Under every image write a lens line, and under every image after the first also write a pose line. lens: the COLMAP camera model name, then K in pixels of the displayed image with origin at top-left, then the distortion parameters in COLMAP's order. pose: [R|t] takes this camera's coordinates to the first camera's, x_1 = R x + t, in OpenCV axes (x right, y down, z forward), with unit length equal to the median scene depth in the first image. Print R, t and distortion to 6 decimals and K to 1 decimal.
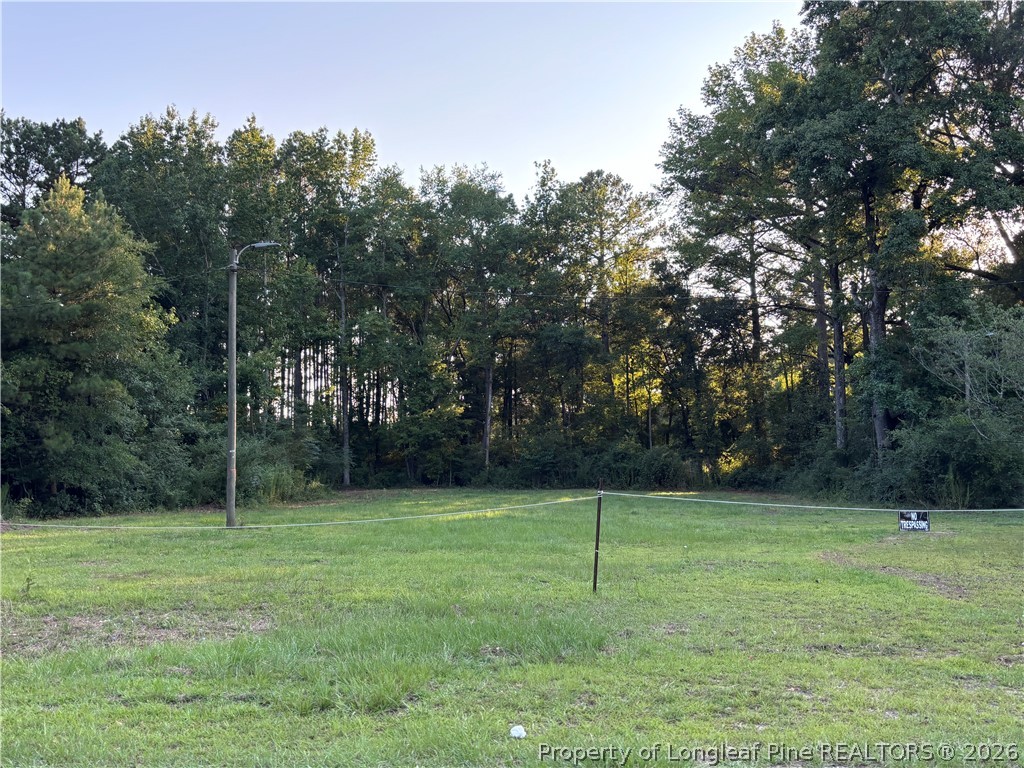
lens RADIAL K [[938.6, 0, 517.7], [0, 938.6, 395.9], [0, 0, 1]] dist [0.031697, 0.000000]
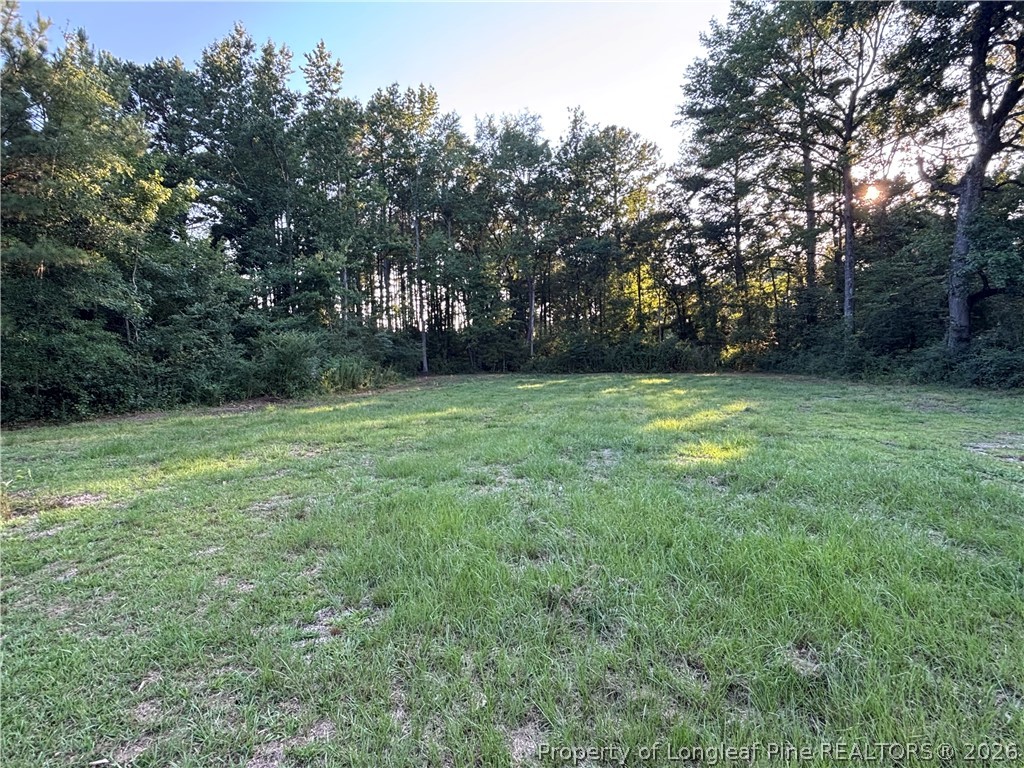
lens RADIAL K [[538.5, 0, 506.7], [0, 538.5, 382.7], [0, 0, 1]] dist [-0.011223, 0.006435]
pose [[0.997937, -0.013158, -0.062838, -0.022446], [0.020731, 0.992383, 0.121437, 0.021732], [0.060761, -0.122489, 0.990608, 0.268744]]
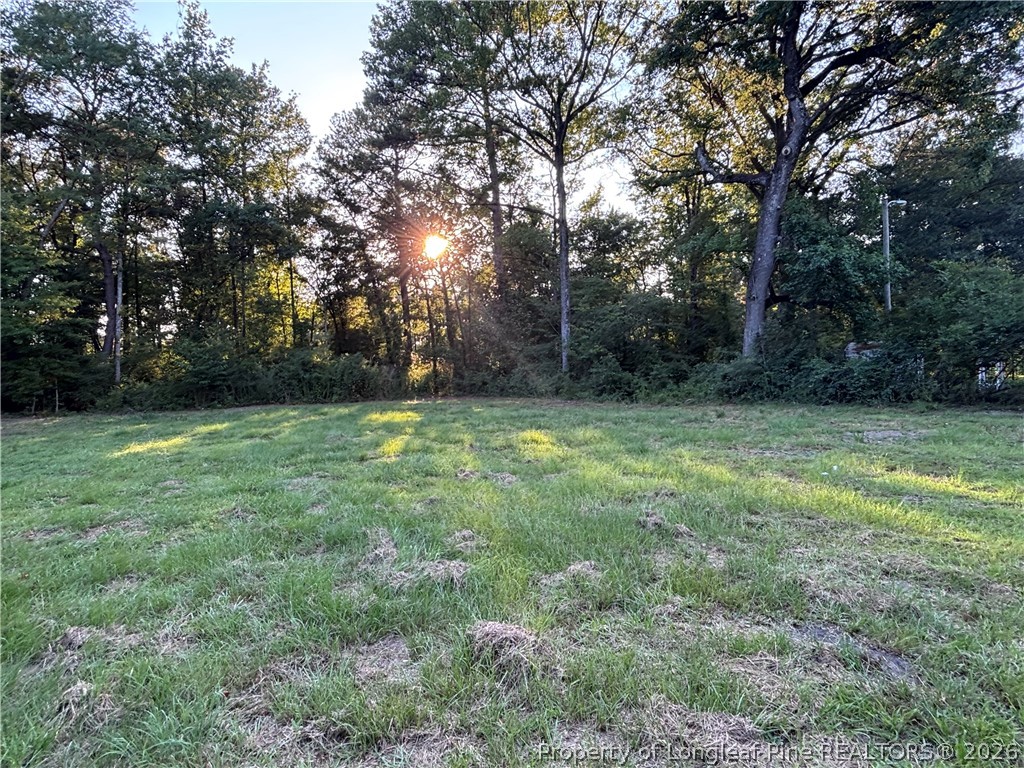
lens RADIAL K [[538.5, 0, 515.6], [0, 538.5, 381.2], [0, 0, 1]] dist [-0.011223, 0.006435]
pose [[0.782785, -0.033000, 0.621416, -0.052018], [-0.014644, 0.997340, 0.071410, 0.039358], [-0.622119, -0.064999, 0.780220, 0.473229]]
